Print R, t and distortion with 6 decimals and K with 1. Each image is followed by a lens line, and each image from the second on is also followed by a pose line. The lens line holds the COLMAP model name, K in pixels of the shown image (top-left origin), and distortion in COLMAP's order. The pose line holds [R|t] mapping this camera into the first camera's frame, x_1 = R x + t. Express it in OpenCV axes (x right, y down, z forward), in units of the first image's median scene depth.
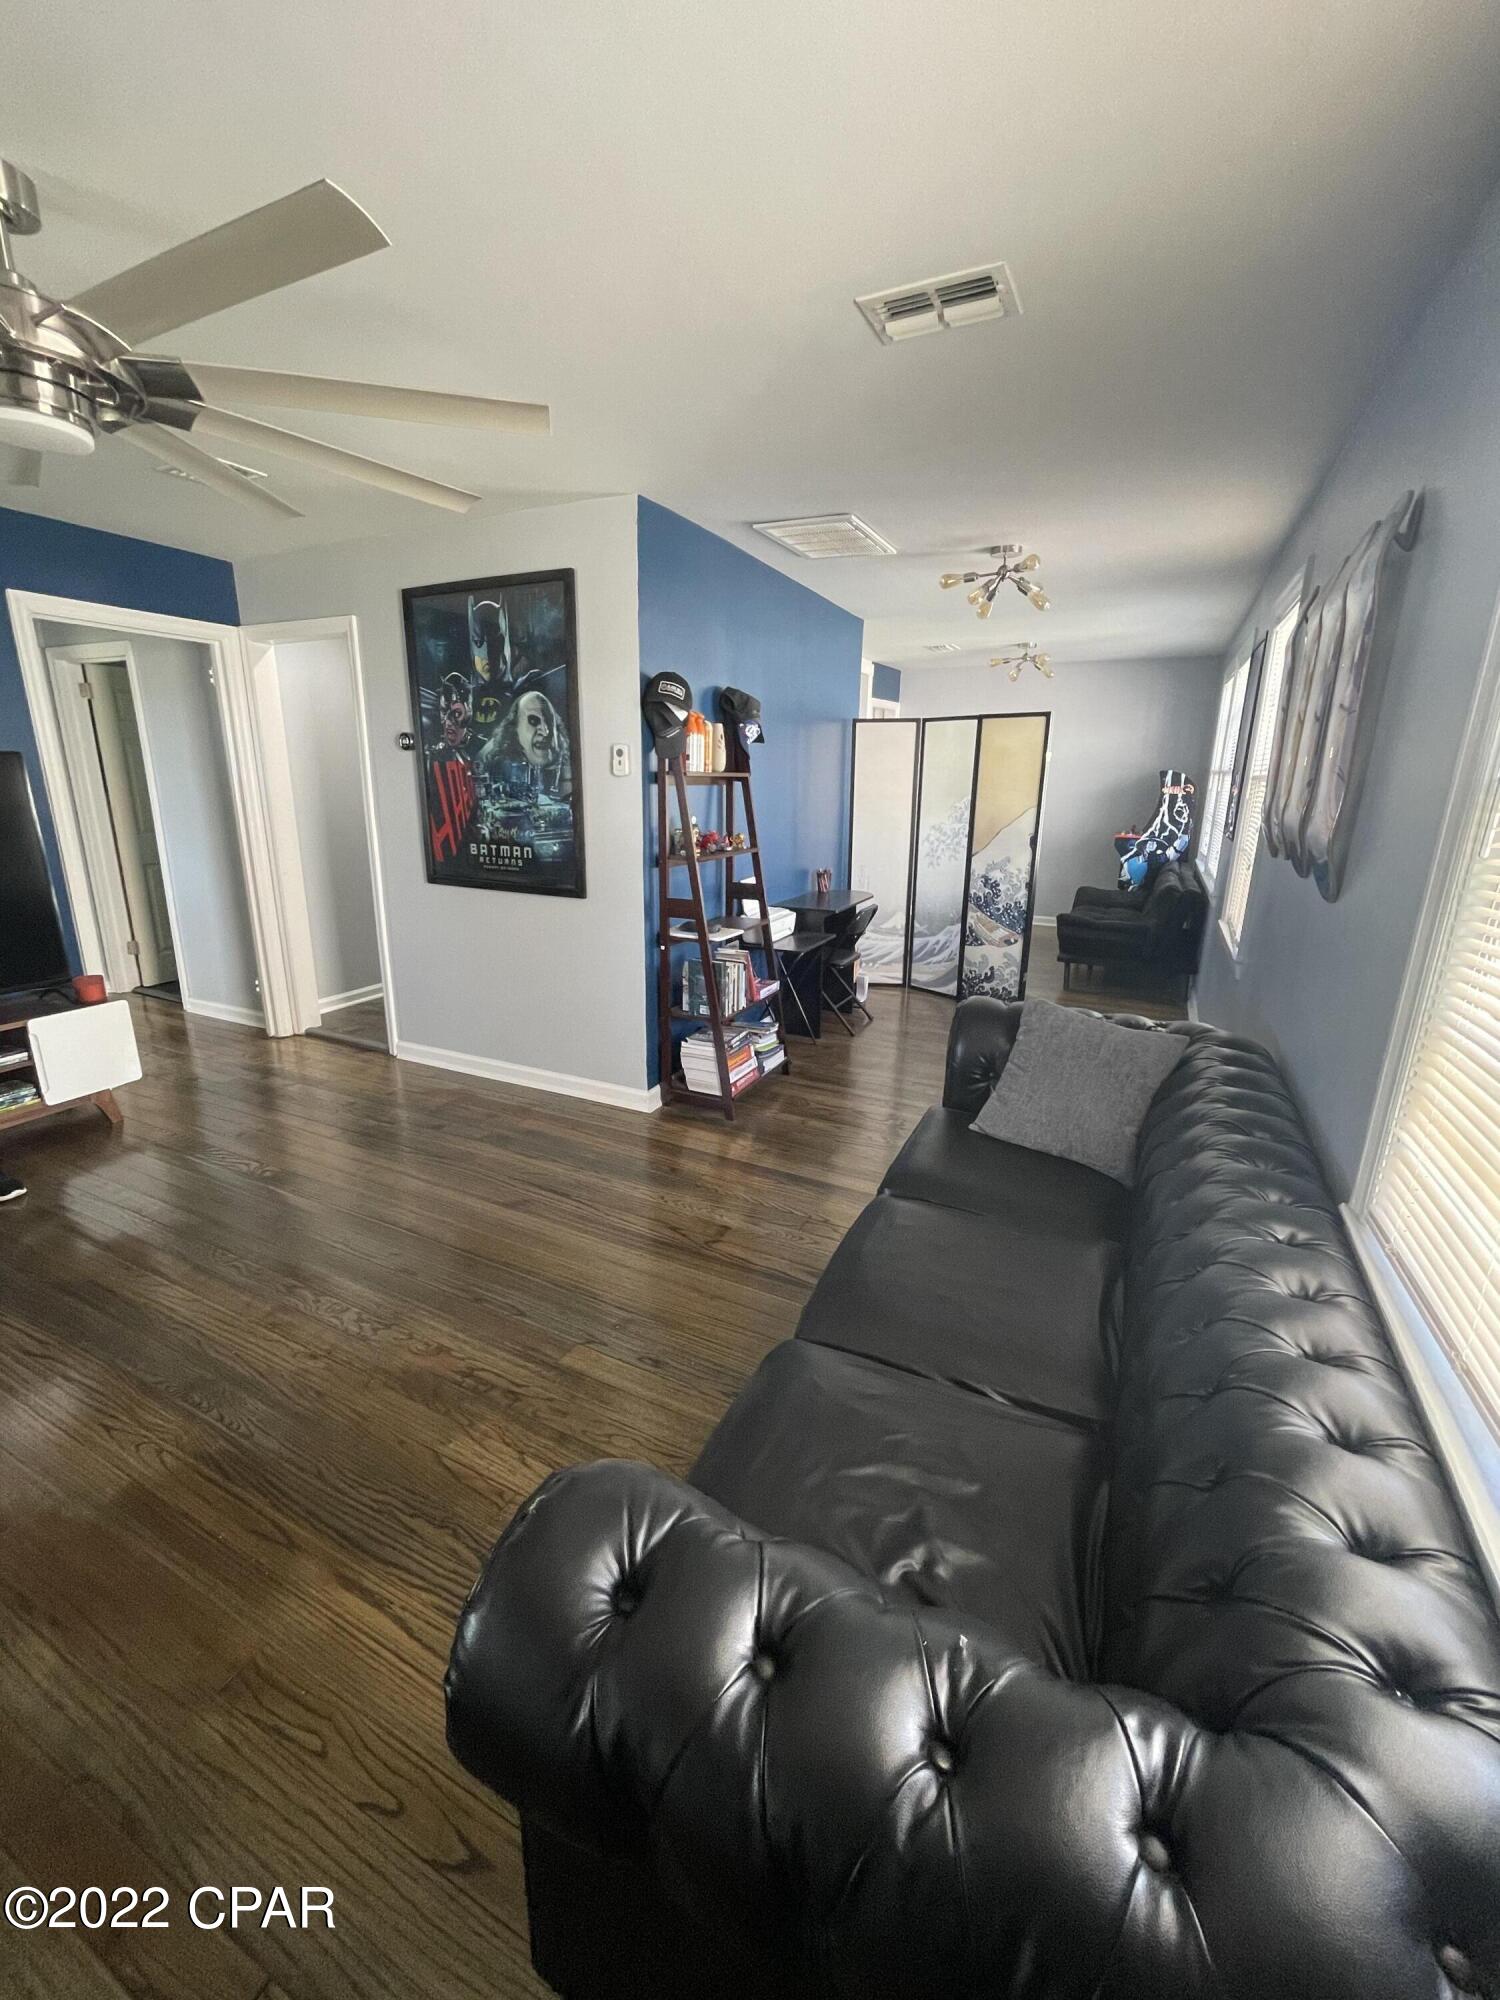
lens RADIAL K [[800.4, 0, 709.7], [0, 800.4, 996.0], [0, 0, 1]] dist [0.002592, 0.000482]
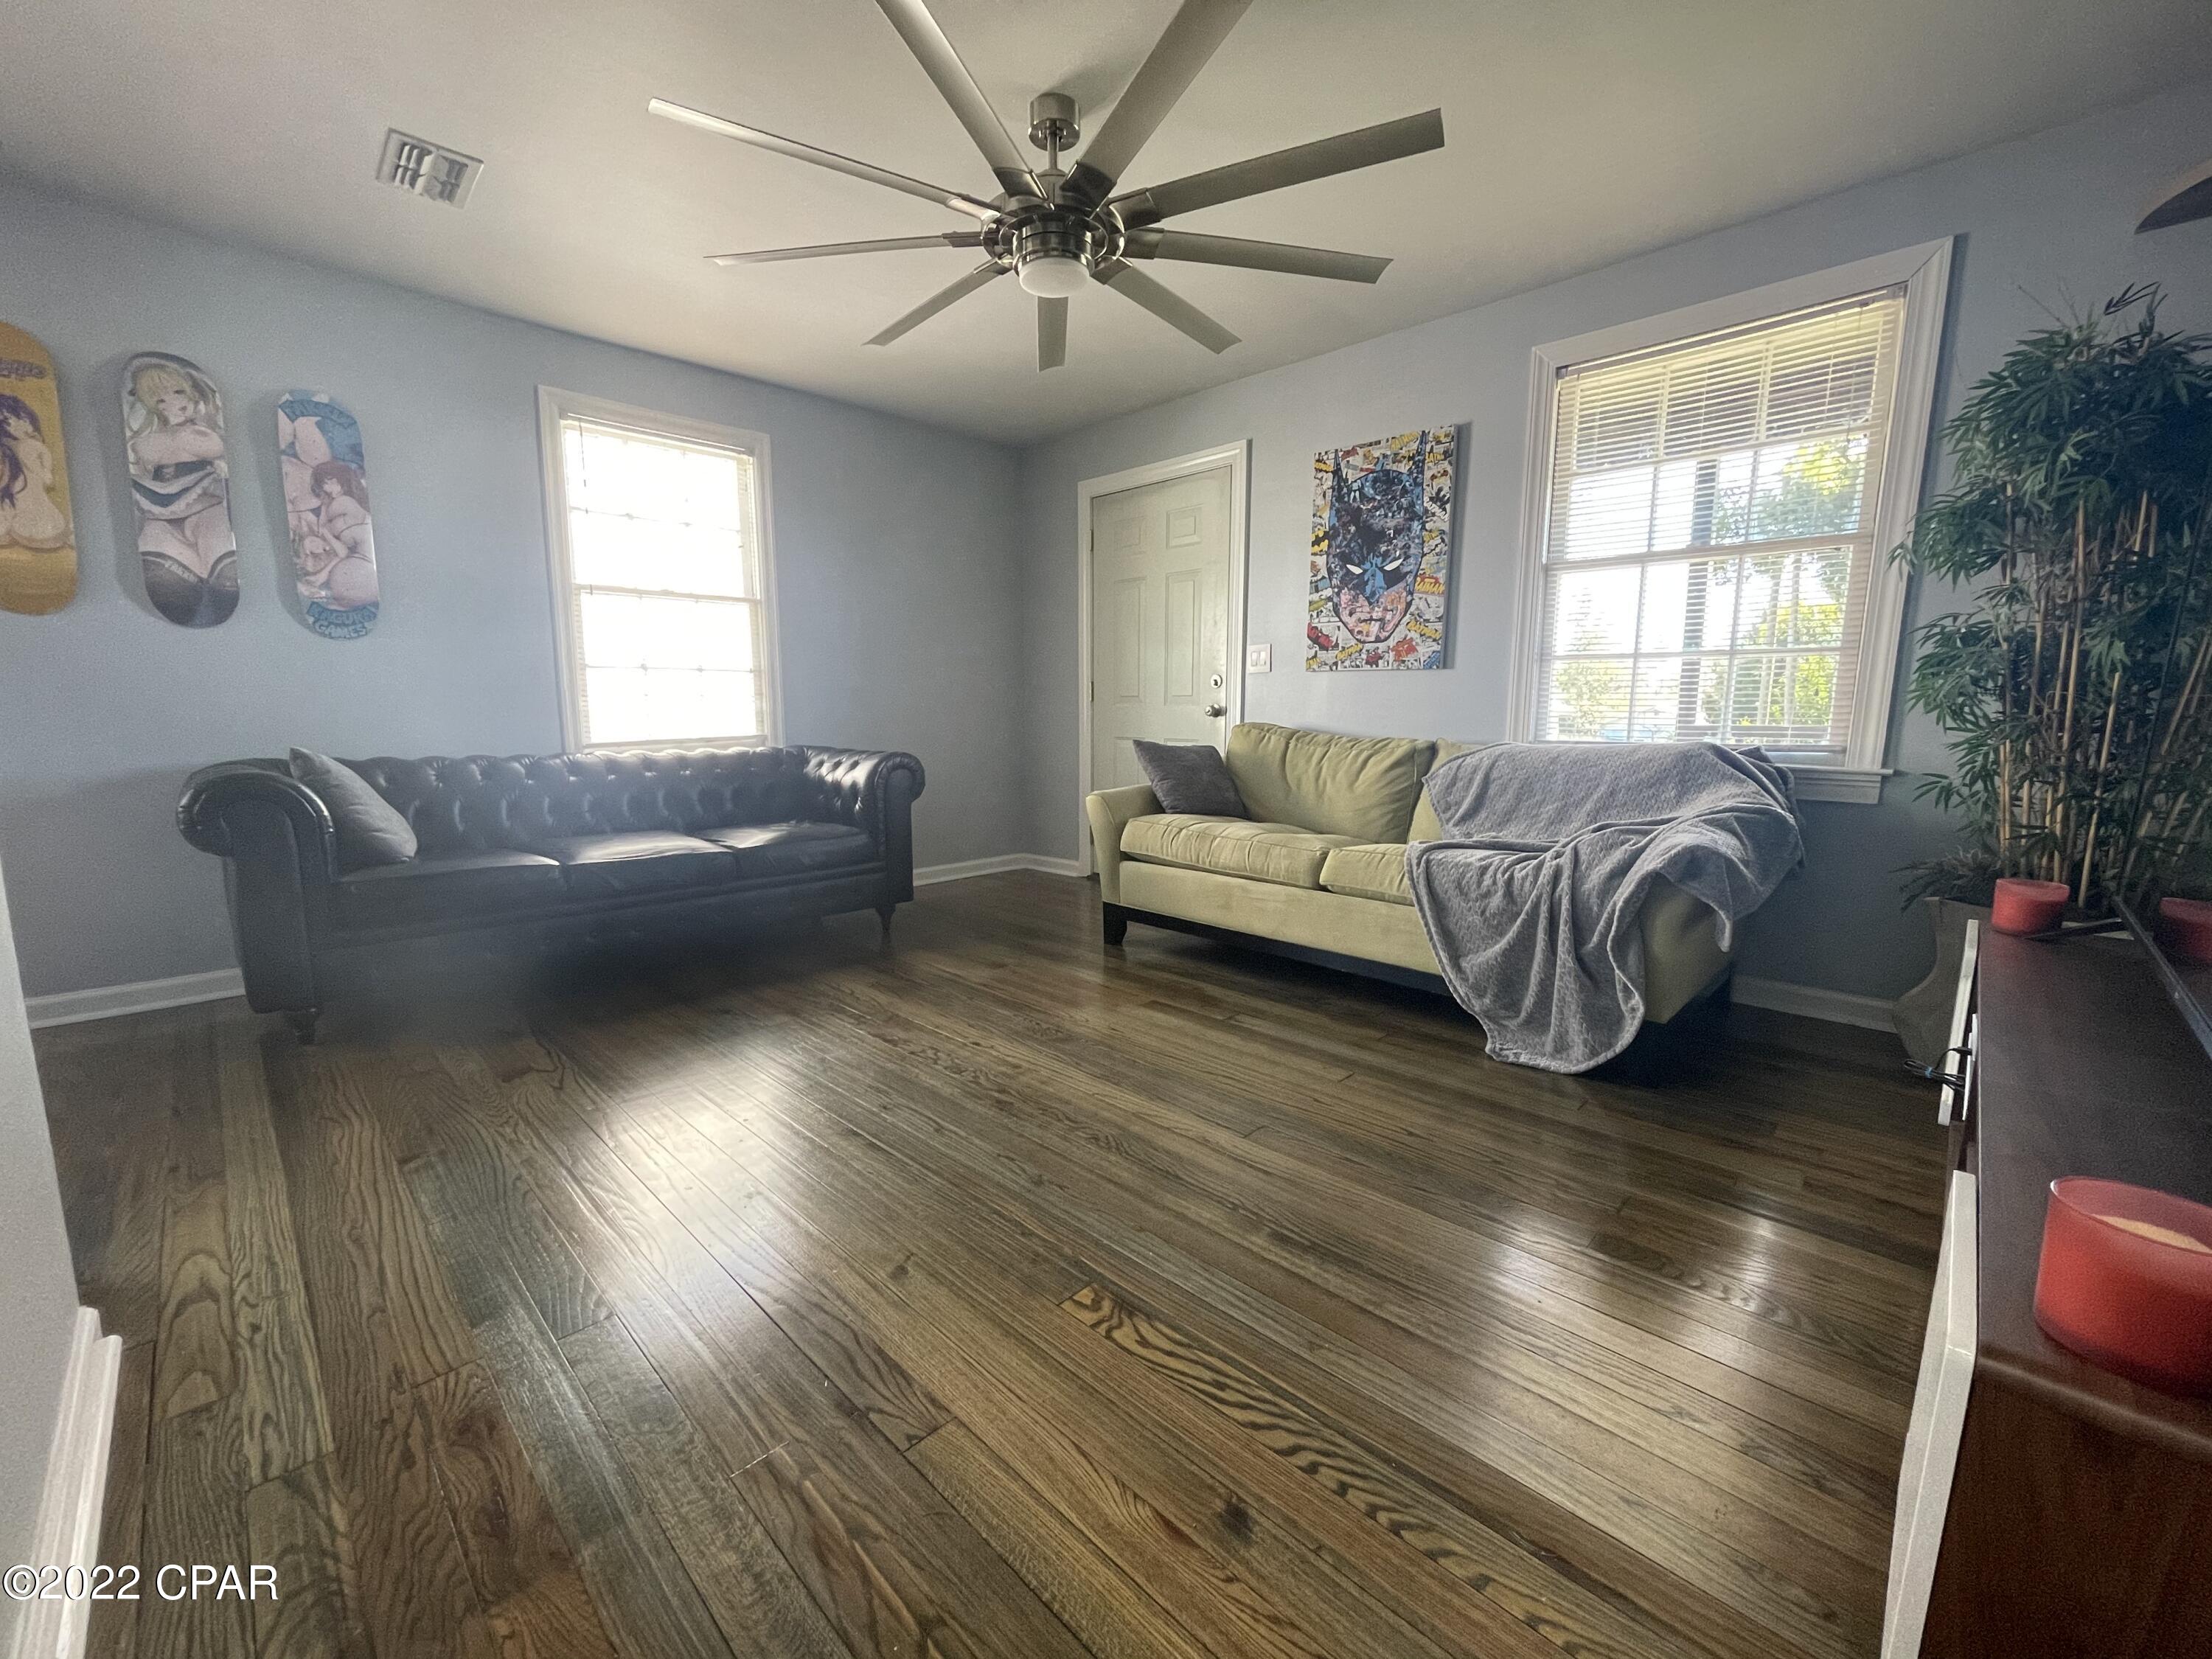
lens RADIAL K [[885.2, 0, 1108.4], [0, 885.2, 829.8], [0, 0, 1]] dist [0.002592, 0.000482]
pose [[-0.952838, -0.036926, 0.301223, -0.607388], [0.083925, 0.921799, 0.378475, -0.156660], [-0.291643, 0.385905, -0.875226, 1.129813]]
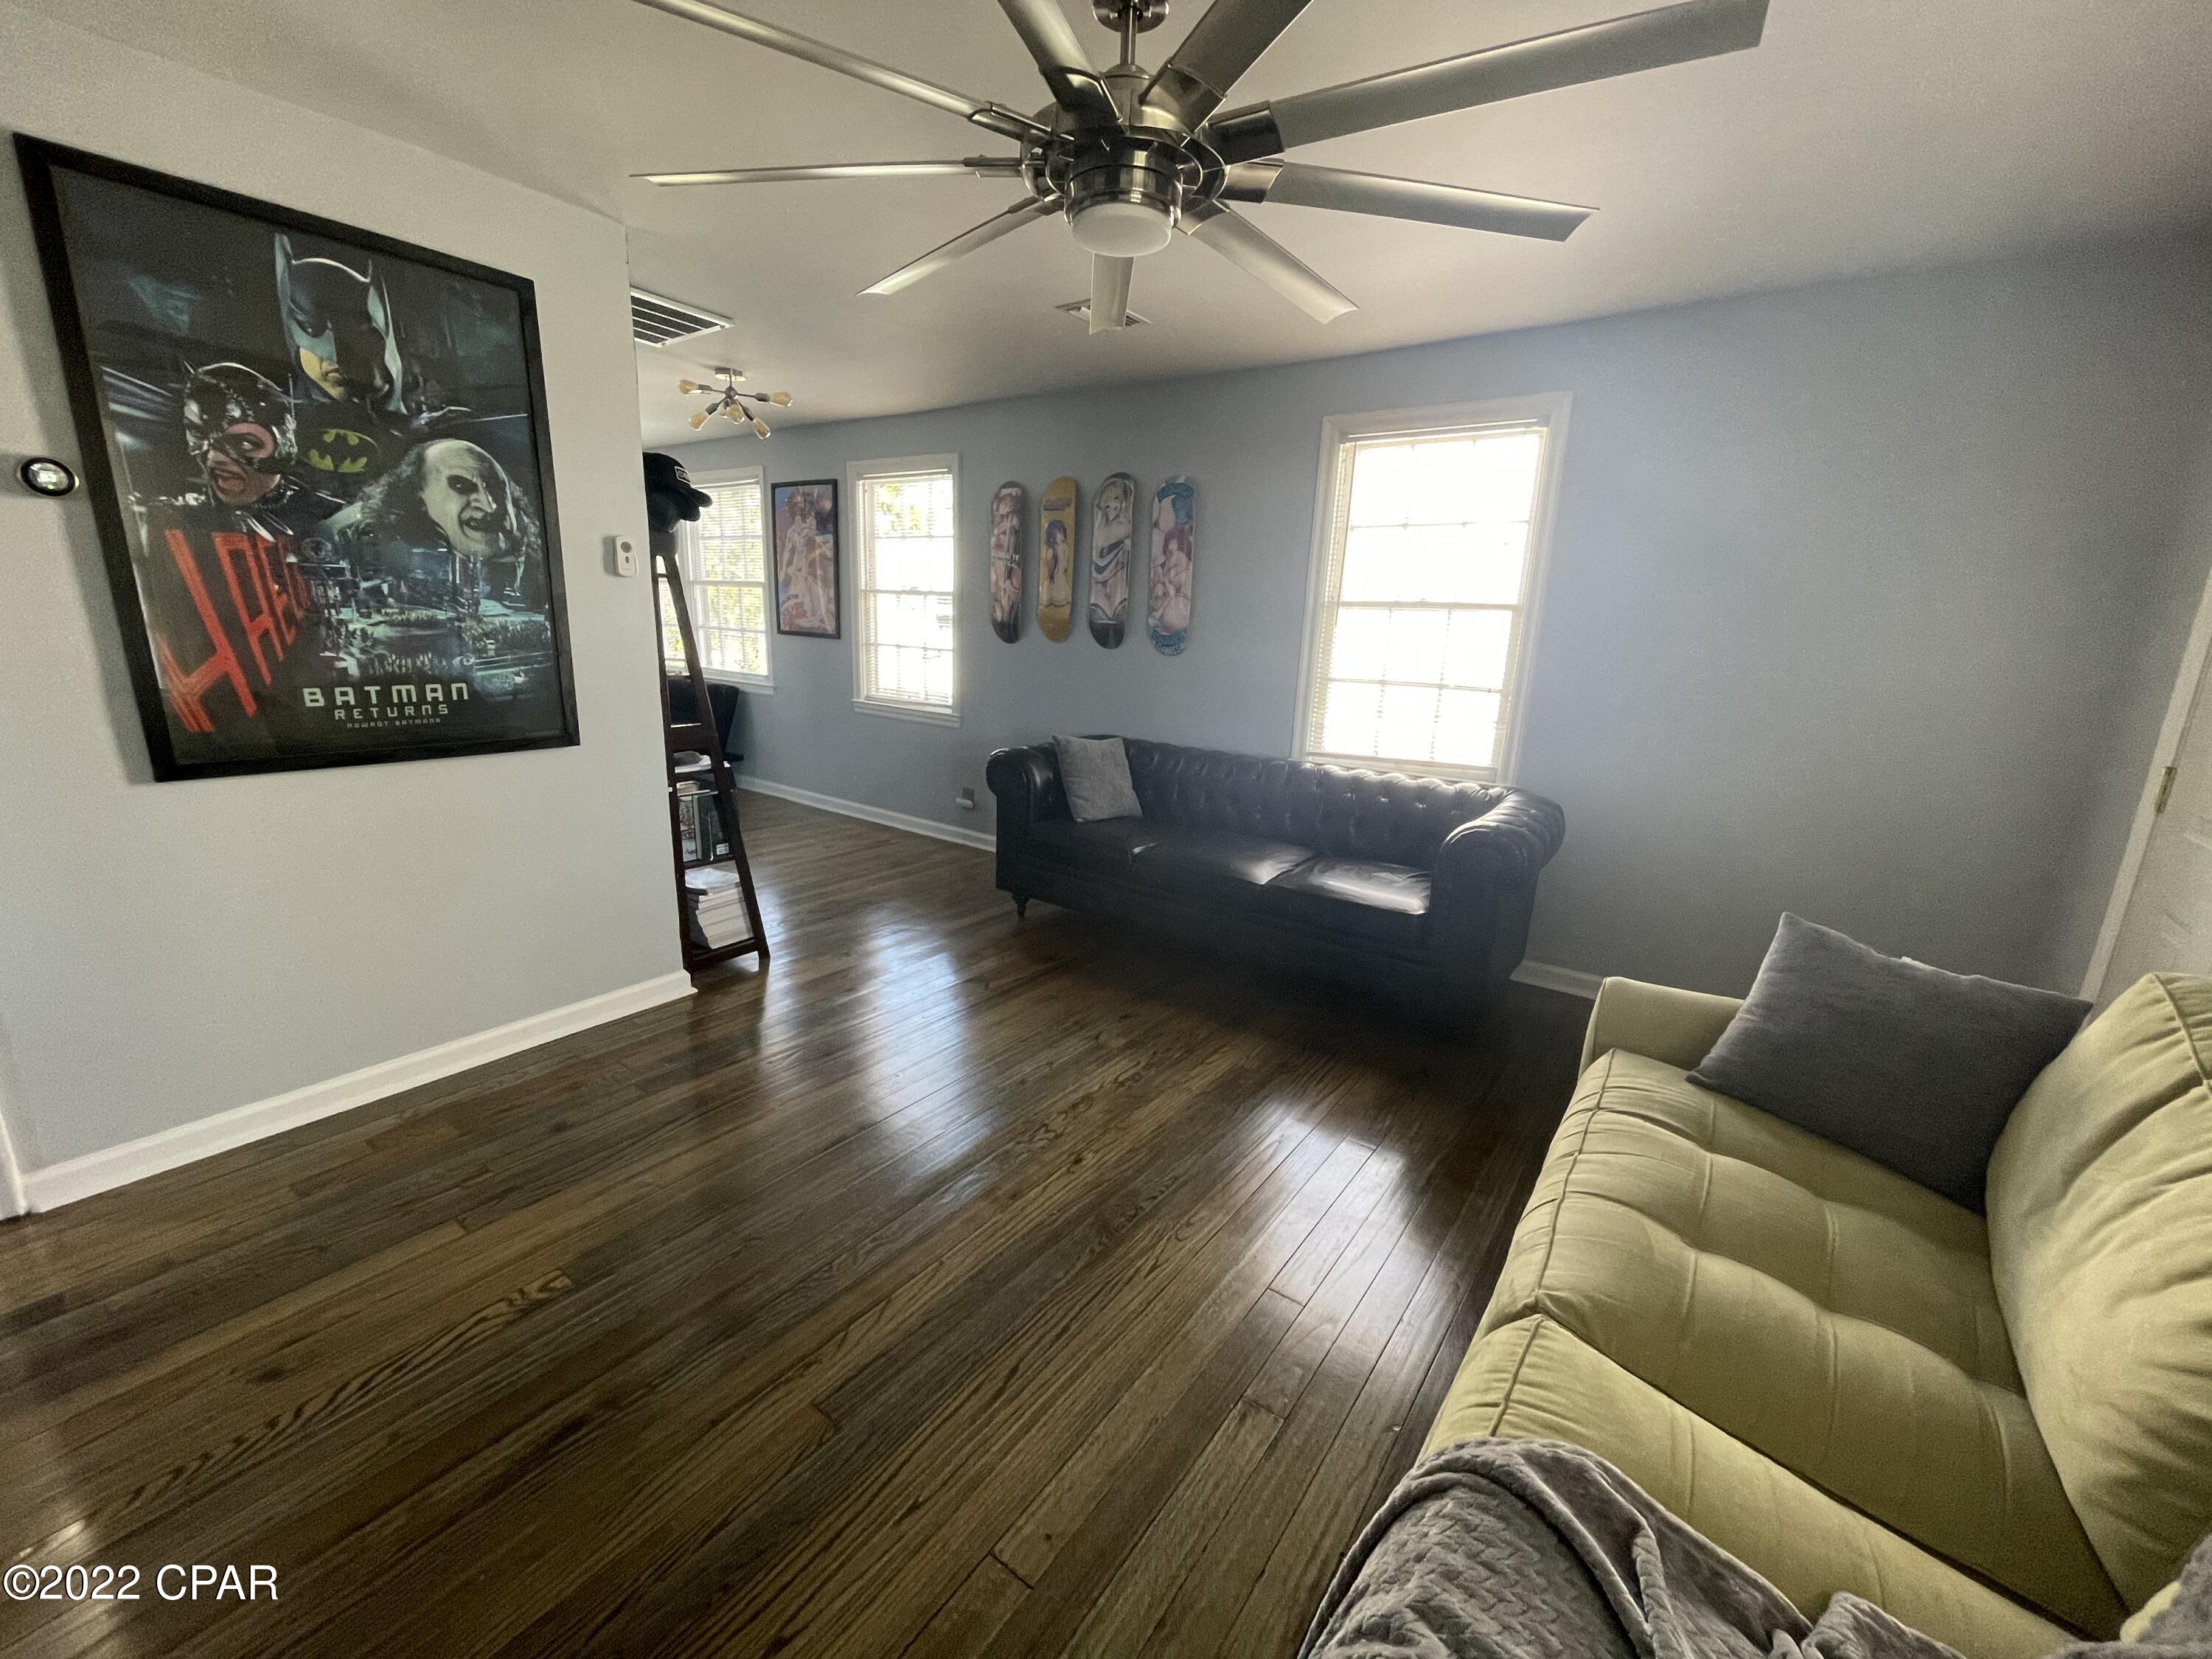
lens RADIAL K [[885.2, 0, 1106.9], [0, 885.2, 848.8], [0, 0, 1]] dist [0.002592, 0.000482]
pose [[0.163745, -0.260803, 0.951404, -0.866090], [0.232301, 0.947495, 0.219750, -0.098233], [-0.958761, 0.185029, 0.215733, 0.386460]]
